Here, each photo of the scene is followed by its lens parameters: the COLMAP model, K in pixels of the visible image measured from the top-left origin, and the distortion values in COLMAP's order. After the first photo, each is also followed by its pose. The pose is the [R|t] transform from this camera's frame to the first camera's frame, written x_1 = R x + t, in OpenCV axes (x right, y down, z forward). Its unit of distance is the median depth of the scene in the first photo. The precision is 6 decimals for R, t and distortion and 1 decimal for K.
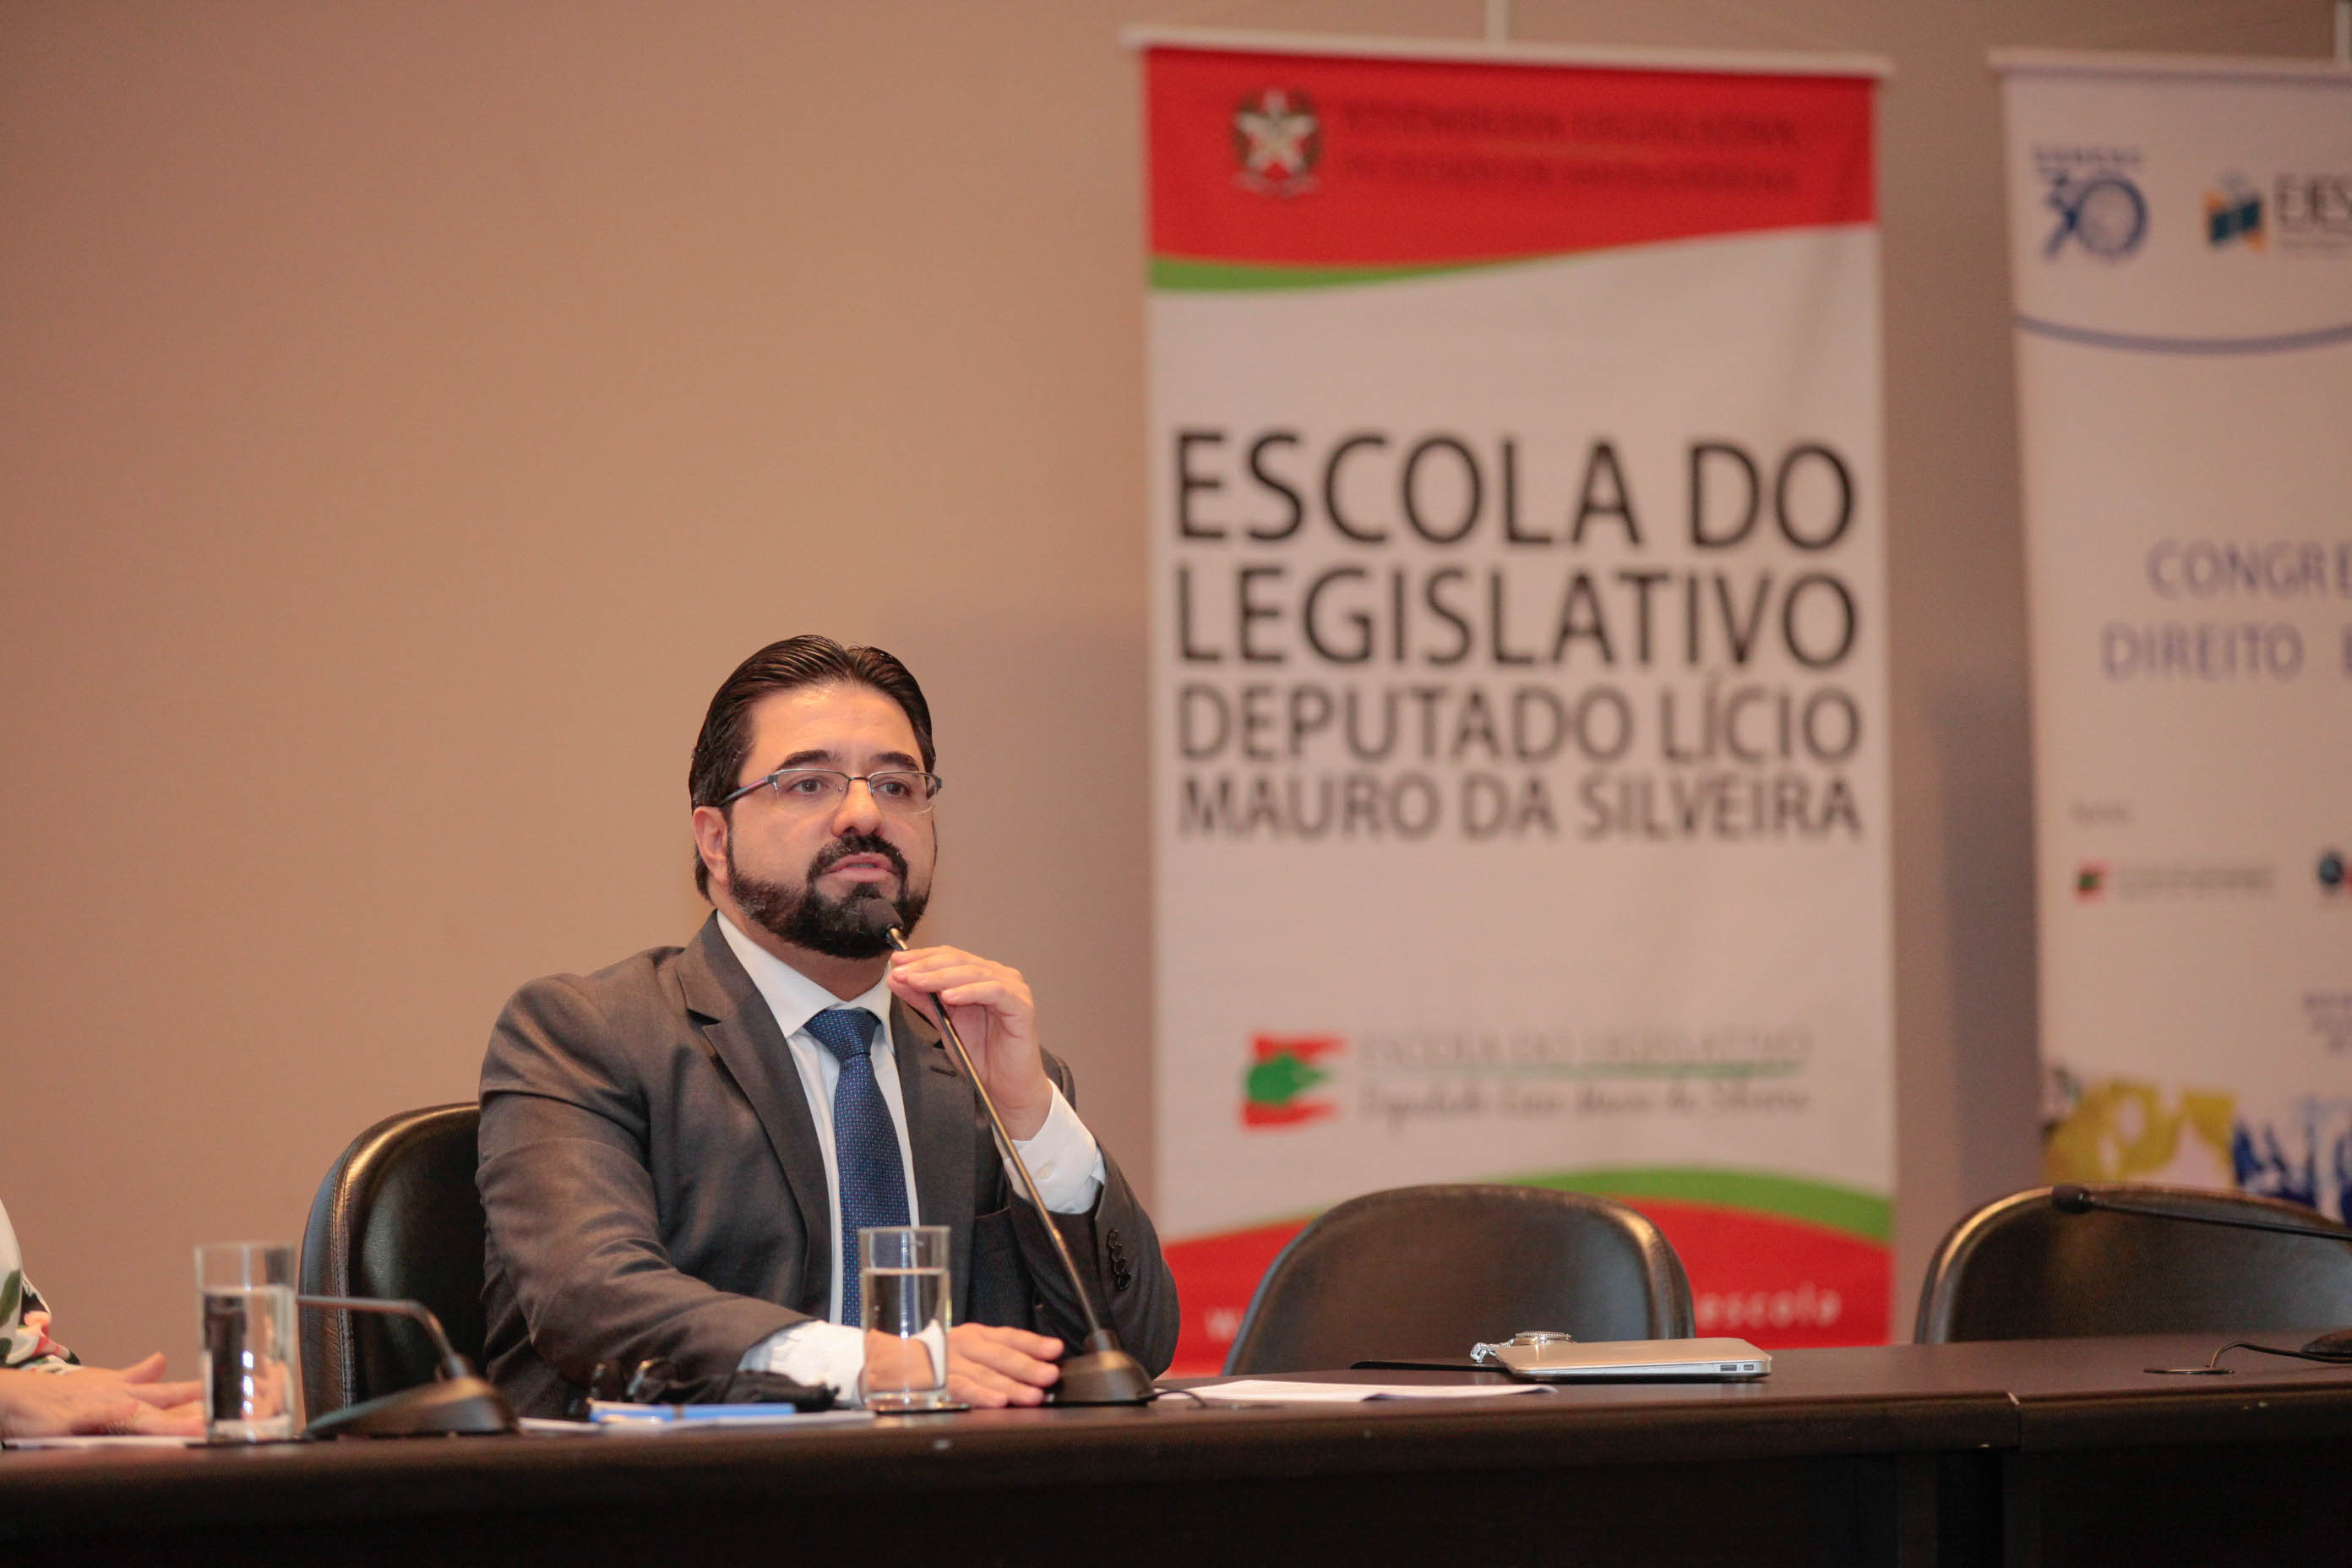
lens RADIAL K [[10796.9, 0, 1176.0], [0, 10796.9, 784.0], [0, 0, 1]] dist [0.602390, 4.973565]
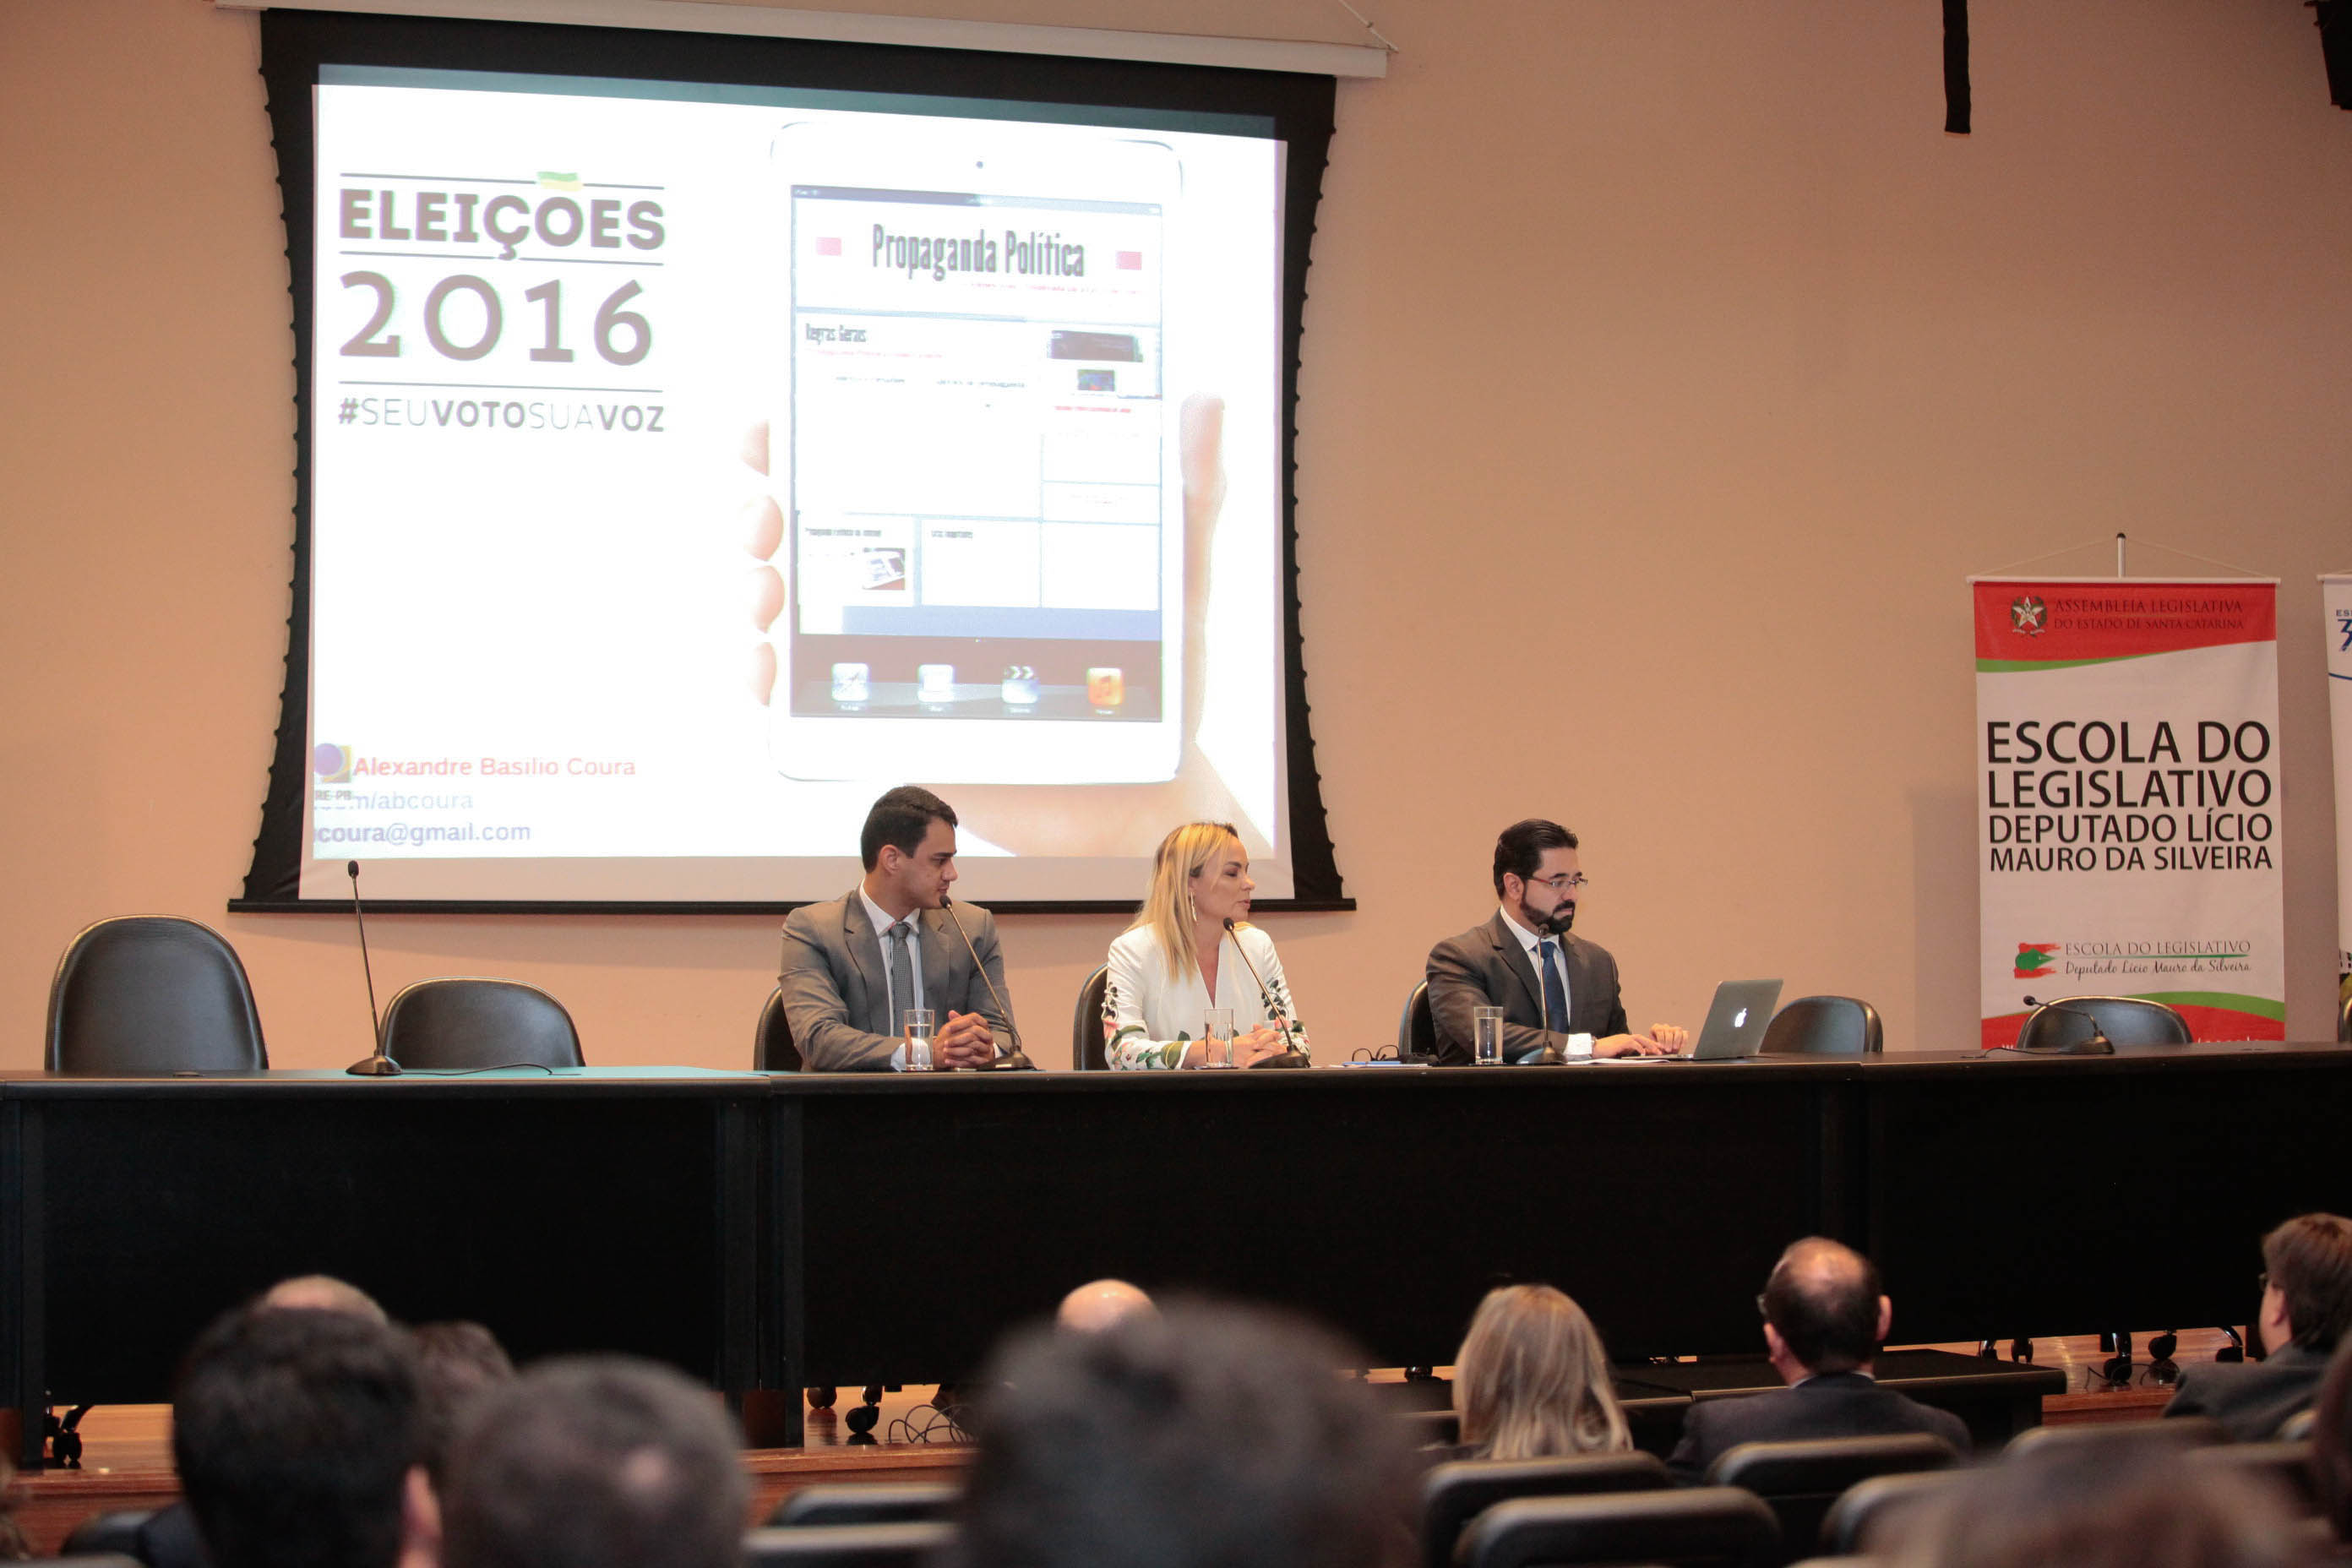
lens RADIAL K [[4950.4, 0, 1176.0], [0, 4950.4, 784.0], [0, 0, 1]] dist [-0.016315, 0.237190]
pose [[0.964975, -0.009735, -0.262160, 0.127313], [0.007324, 0.999921, -0.010170, -0.005780], [0.262239, 0.007894, 0.964971, -0.256866]]
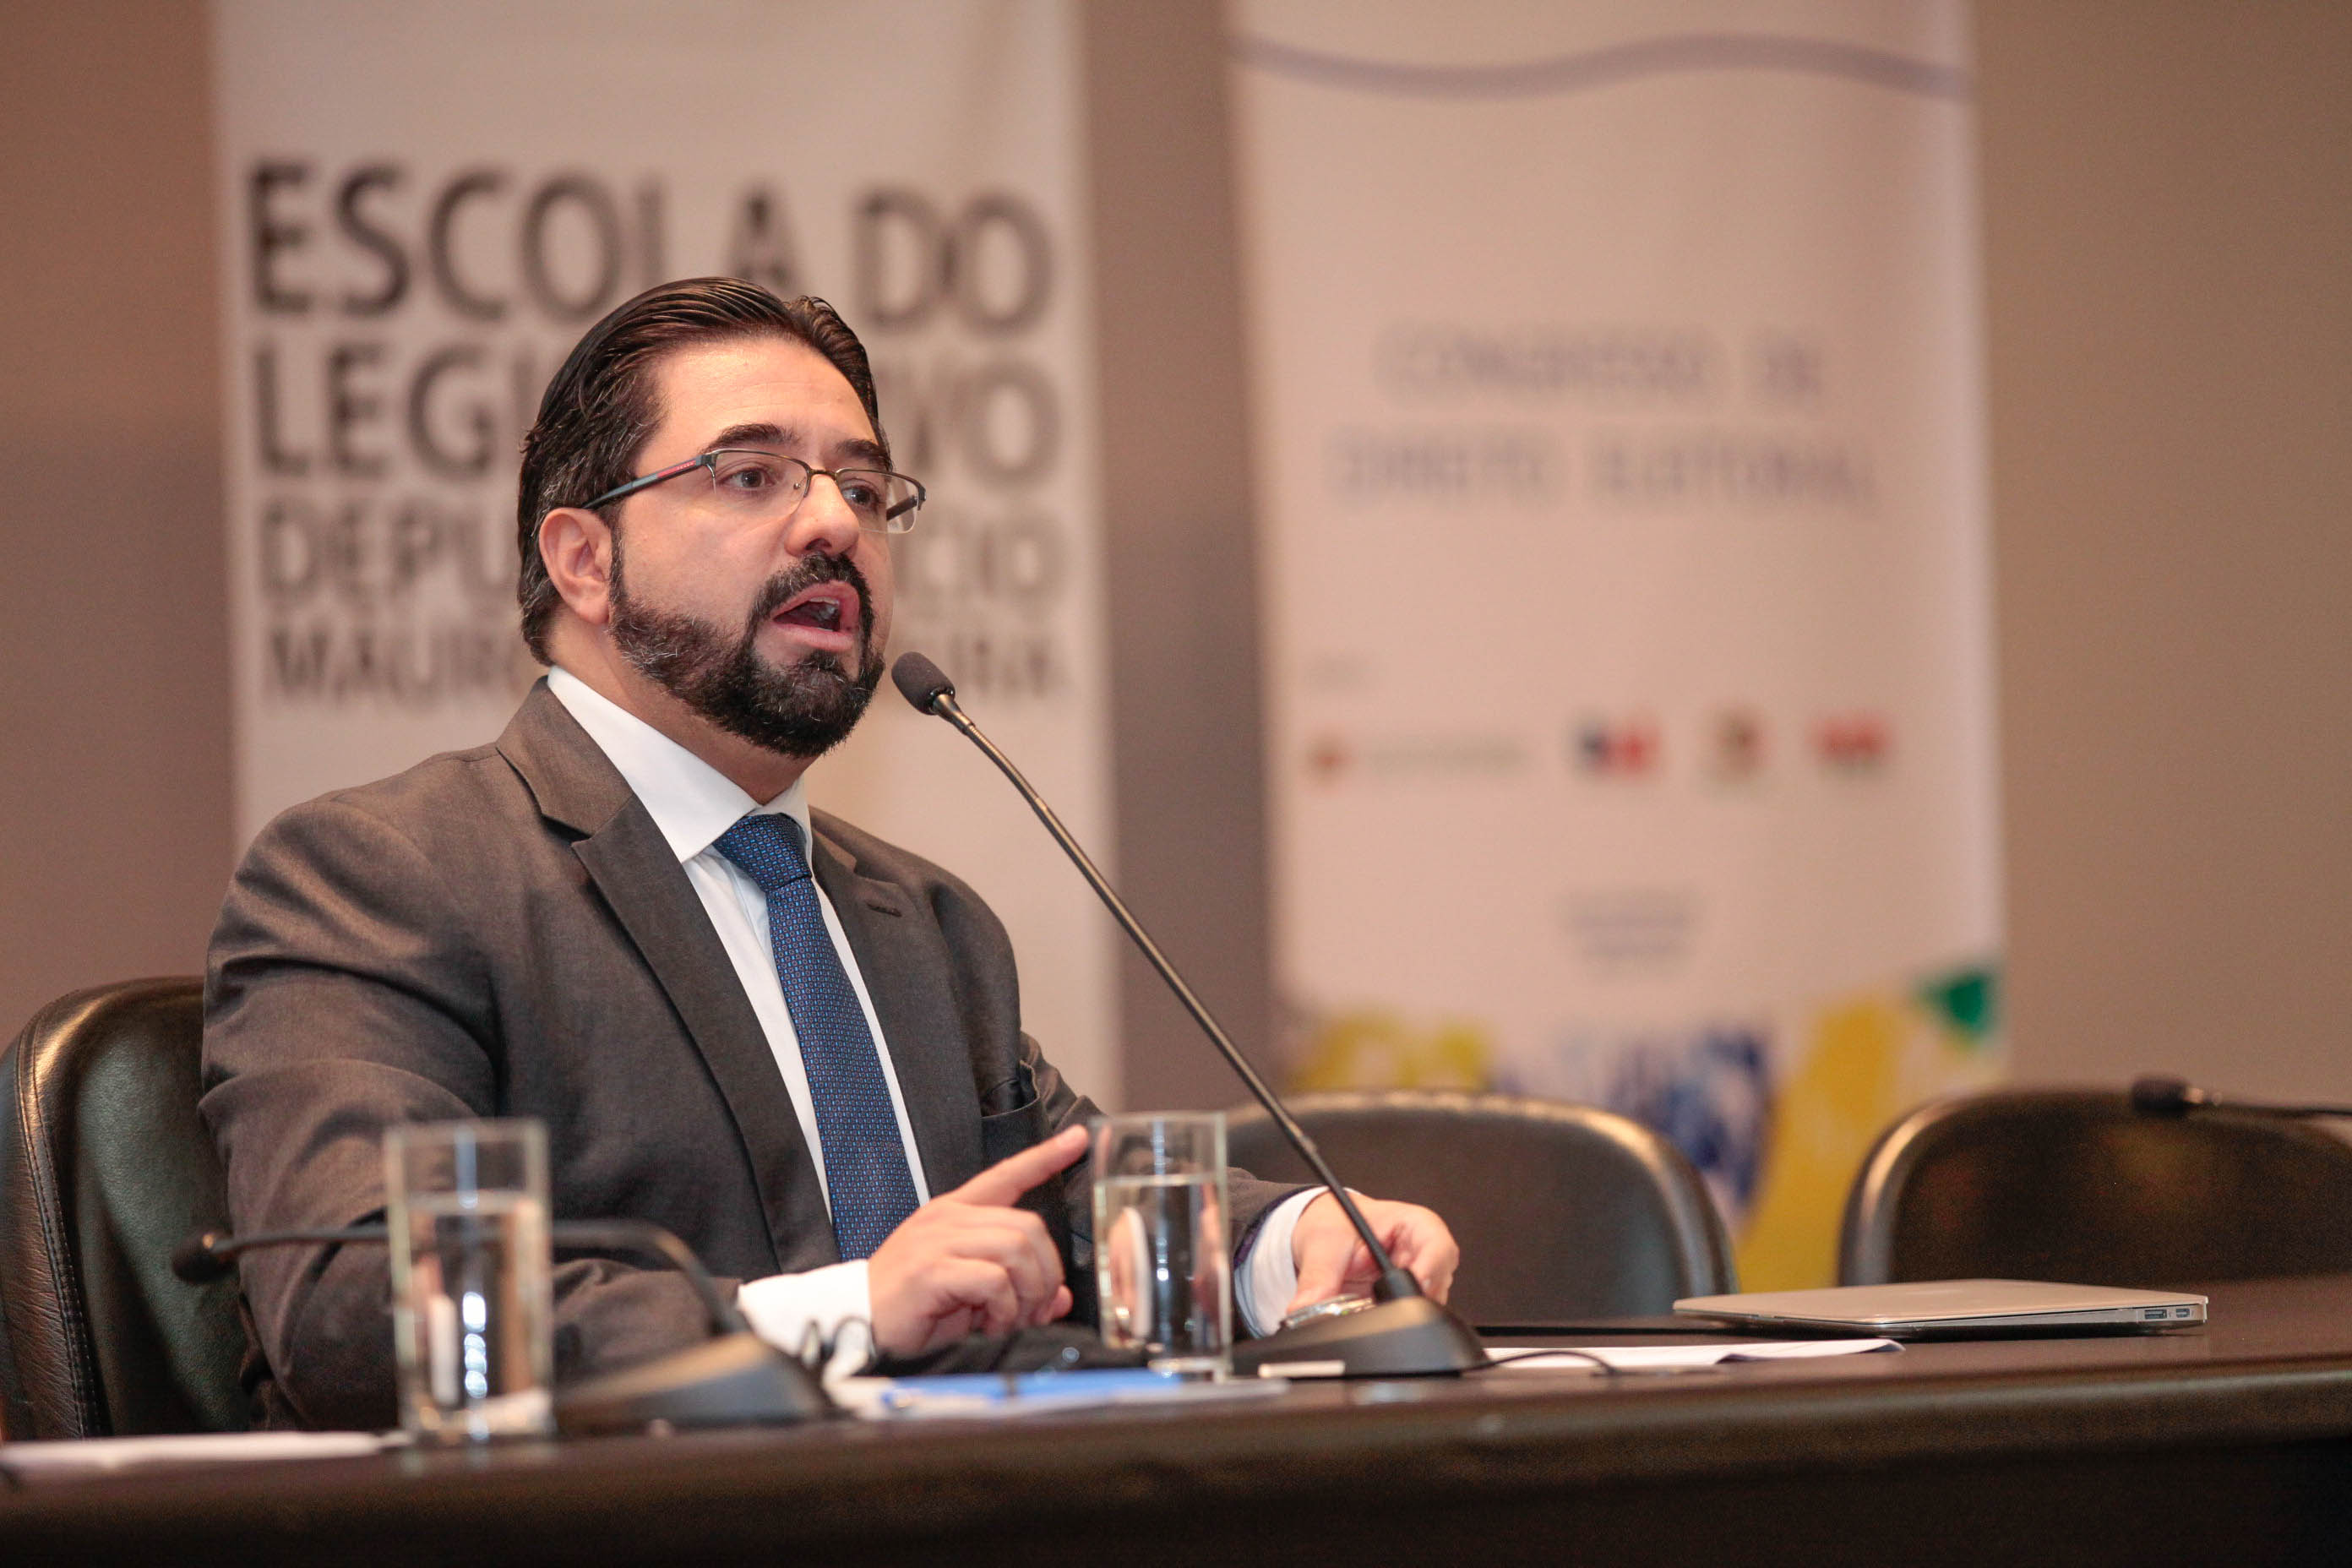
lens RADIAL K [[11926.0, 0, 1176.0], [0, 11926.0, 784.0], [0, 0, 1]] dist [1.248417, 2.849165]
pose [[0.983977, -0.015155, 0.177651, -0.084900], [0.015594, 0.999878, -0.001070, 0.012197], [-0.177613, 0.003823, 0.984093, 0.158335]]
